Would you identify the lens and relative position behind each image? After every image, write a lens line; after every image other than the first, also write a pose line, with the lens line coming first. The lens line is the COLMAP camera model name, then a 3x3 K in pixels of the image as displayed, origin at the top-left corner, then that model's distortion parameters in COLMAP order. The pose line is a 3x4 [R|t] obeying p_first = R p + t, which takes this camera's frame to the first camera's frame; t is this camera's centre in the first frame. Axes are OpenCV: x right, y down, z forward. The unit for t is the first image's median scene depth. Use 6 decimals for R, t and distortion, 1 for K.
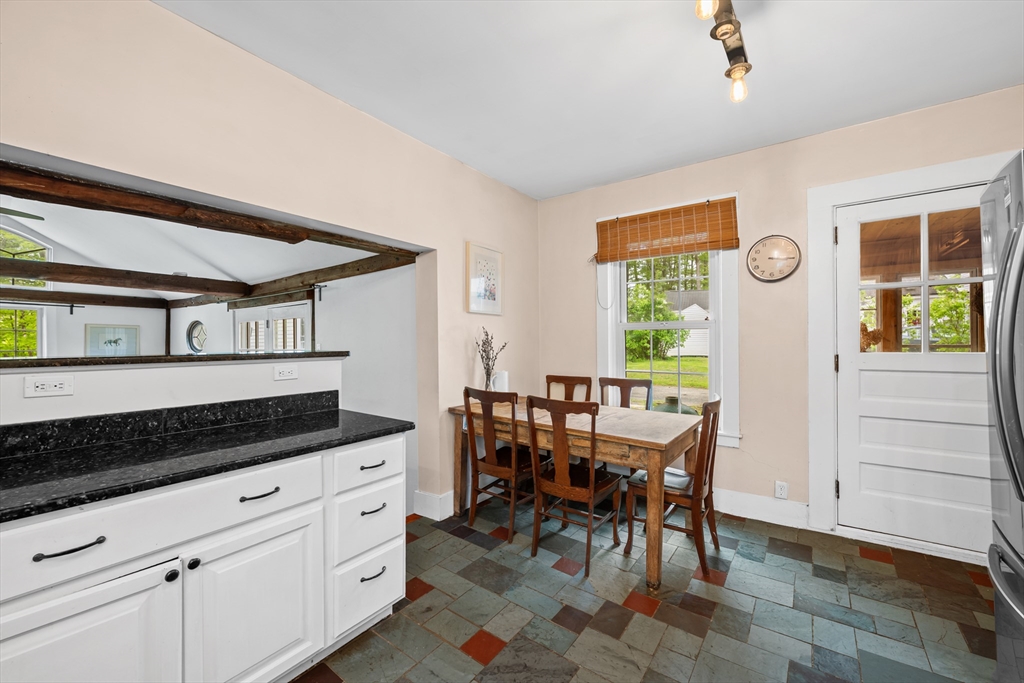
lens RADIAL K [[405.7, 0, 517.4], [0, 405.7, 343.9], [0, 0, 1]] dist [0.003437, 0.000703]
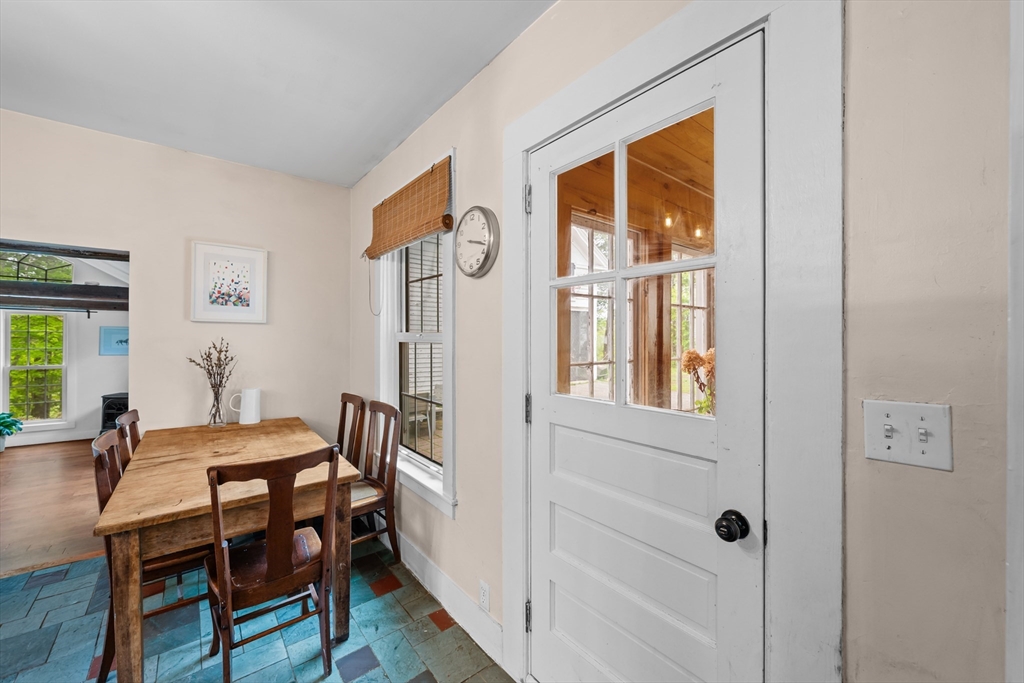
lens RADIAL K [[405.7, 0, 515.5], [0, 405.7, 339.2], [0, 0, 1]] dist [0.003437, 0.000703]
pose [[0.961922, 0.010946, -0.273104, 0.816891], [-0.011446, 0.999934, -0.000237, -0.048799], [0.273083, 0.003354, 0.961985, 0.360753]]
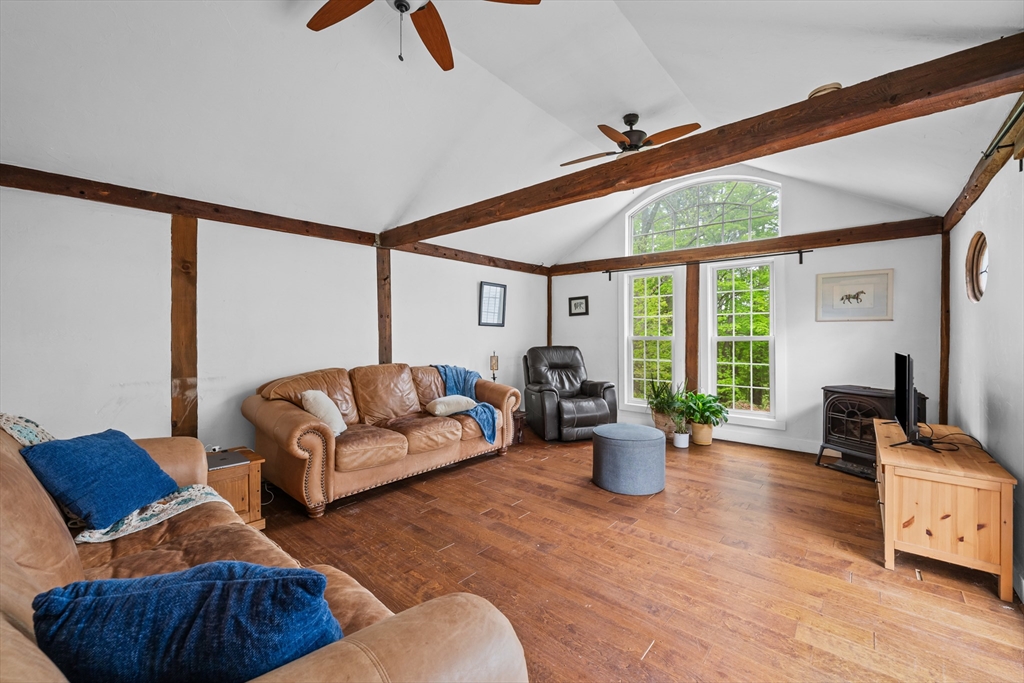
lens RADIAL K [[405.7, 0, 512.7], [0, 405.7, 335.4], [0, 0, 1]] dist [0.003437, 0.000703]
pose [[-0.112113, -0.007937, -0.993664, -0.520662], [-0.002597, 0.999967, -0.007694, 0.129573], [0.993692, 0.001718, -0.112130, 1.029486]]
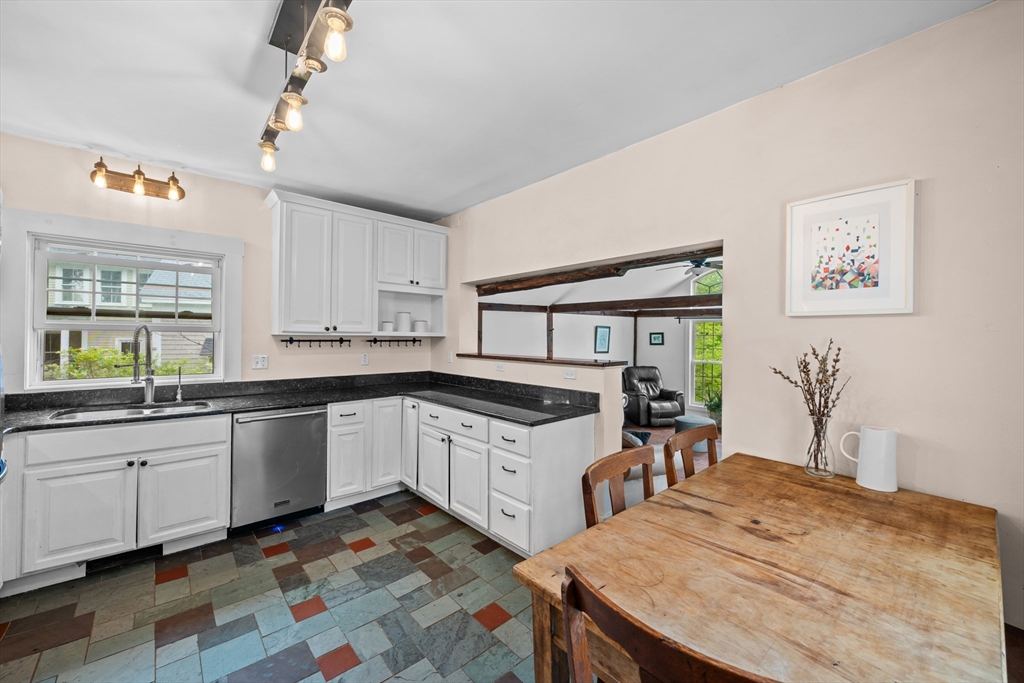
lens RADIAL K [[405.7, 0, 510.2], [0, 405.7, 336.6], [0, 0, 1]] dist [0.003437, 0.000703]
pose [[-0.224736, 0.002017, -0.974418, 0.608451], [-0.012141, 0.999914, 0.004870, -0.046359], [0.974344, 0.012925, -0.224692, 0.749284]]
